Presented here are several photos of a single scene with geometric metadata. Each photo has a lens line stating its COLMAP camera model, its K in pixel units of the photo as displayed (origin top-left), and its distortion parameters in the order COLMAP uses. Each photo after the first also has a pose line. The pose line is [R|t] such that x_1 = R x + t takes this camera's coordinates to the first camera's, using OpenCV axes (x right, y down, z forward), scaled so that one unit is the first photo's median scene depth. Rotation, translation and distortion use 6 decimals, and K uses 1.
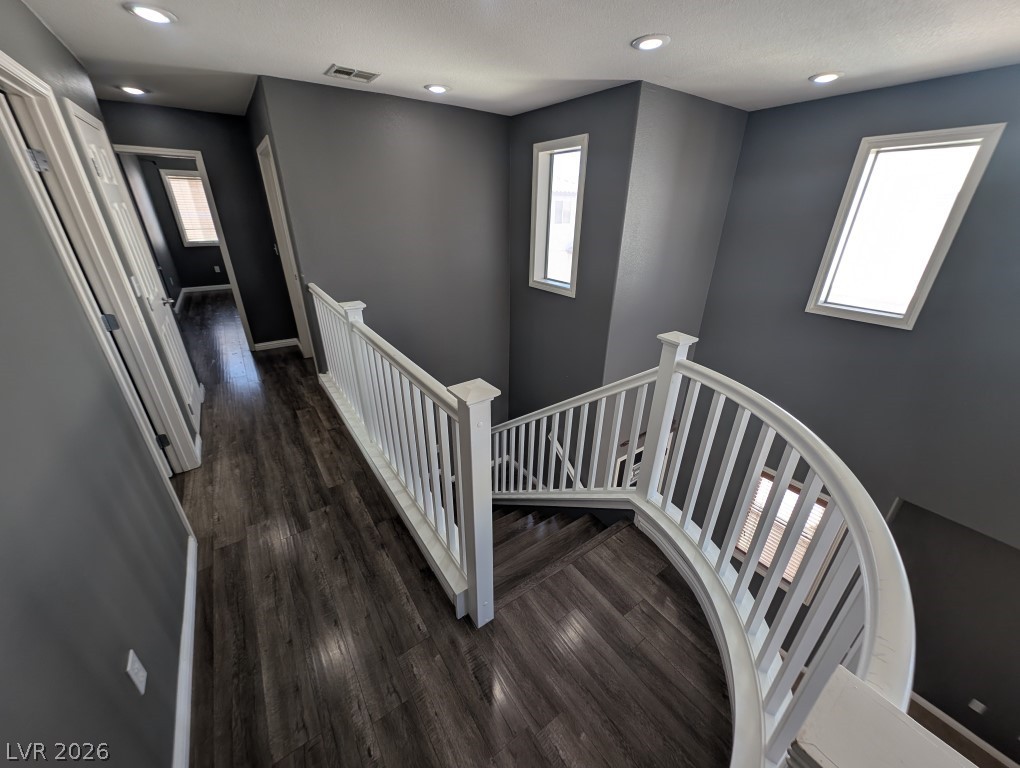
lens RADIAL K [[383.6, 0, 505.4], [0, 383.6, 379.7], [0, 0, 1]] dist [-0.001674, 0.000412]
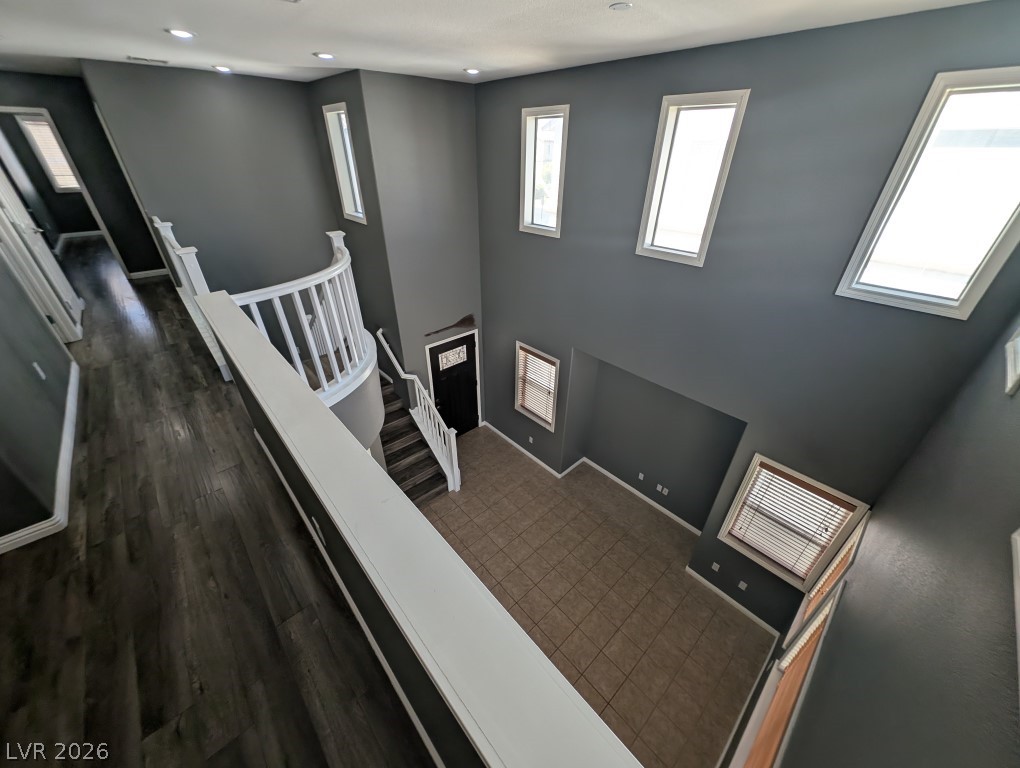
lens RADIAL K [[383.6, 0, 510.3], [0, 383.6, 384.4], [0, 0, 1]] dist [-0.001674, 0.000412]
pose [[0.991379, -0.061526, 0.115680, 0.599305], [0.046956, 0.991082, 0.124704, 0.246786], [-0.122321, -0.118197, 0.985427, -0.619662]]
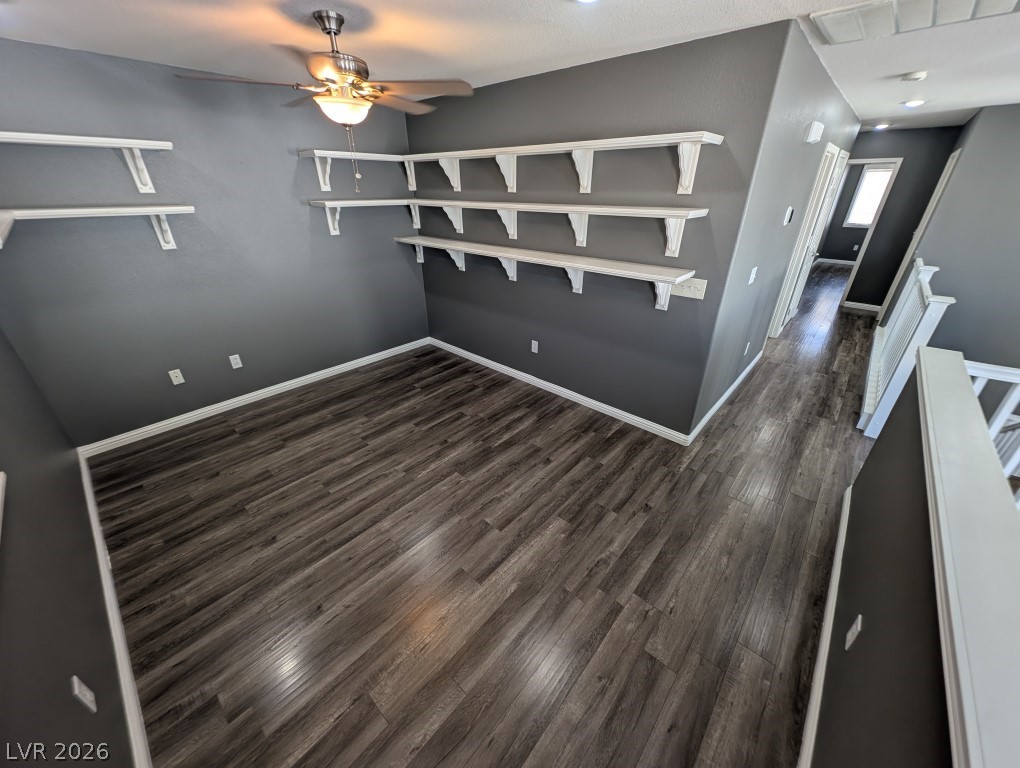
lens RADIAL K [[383.6, 0, 516.5], [0, 383.6, 386.7], [0, 0, 1]] dist [-0.001674, 0.000412]
pose [[0.236462, 0.450047, -0.861129, 0.548712], [-0.404800, 0.851316, 0.333762, 0.268057], [0.883302, 0.269663, 0.383484, -0.681678]]
